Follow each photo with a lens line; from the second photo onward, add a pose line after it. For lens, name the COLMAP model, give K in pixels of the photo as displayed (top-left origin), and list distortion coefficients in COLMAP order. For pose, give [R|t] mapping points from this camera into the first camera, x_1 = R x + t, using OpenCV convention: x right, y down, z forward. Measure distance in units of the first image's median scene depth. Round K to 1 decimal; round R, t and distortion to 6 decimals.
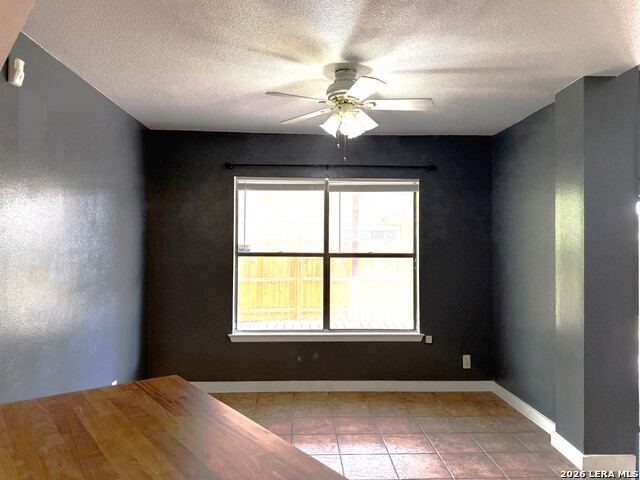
lens RADIAL K [[446.8, 0, 320.0], [0, 446.8, 240.0], [0, 0, 1]] dist [0.106415, -0.161236]
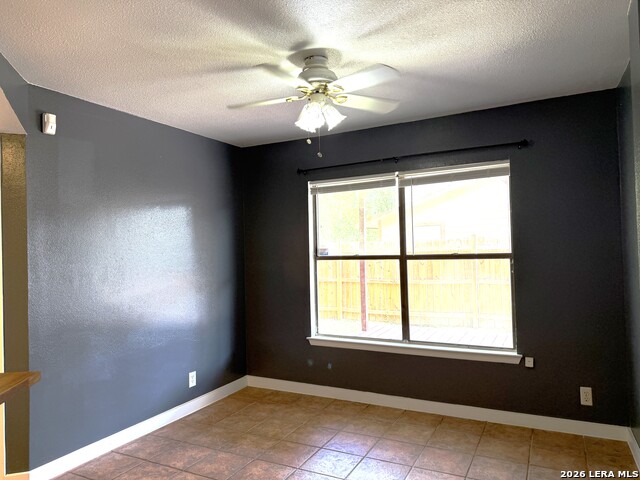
lens RADIAL K [[446.8, 0, 320.0], [0, 446.8, 240.0], [0, 0, 1]] dist [0.106415, -0.161236]
pose [[0.864959, -0.040584, -0.500199, 0.333371], [0.039514, 0.999138, -0.012737, 0.003966], [0.500285, -0.008748, 0.865817, 0.137558]]
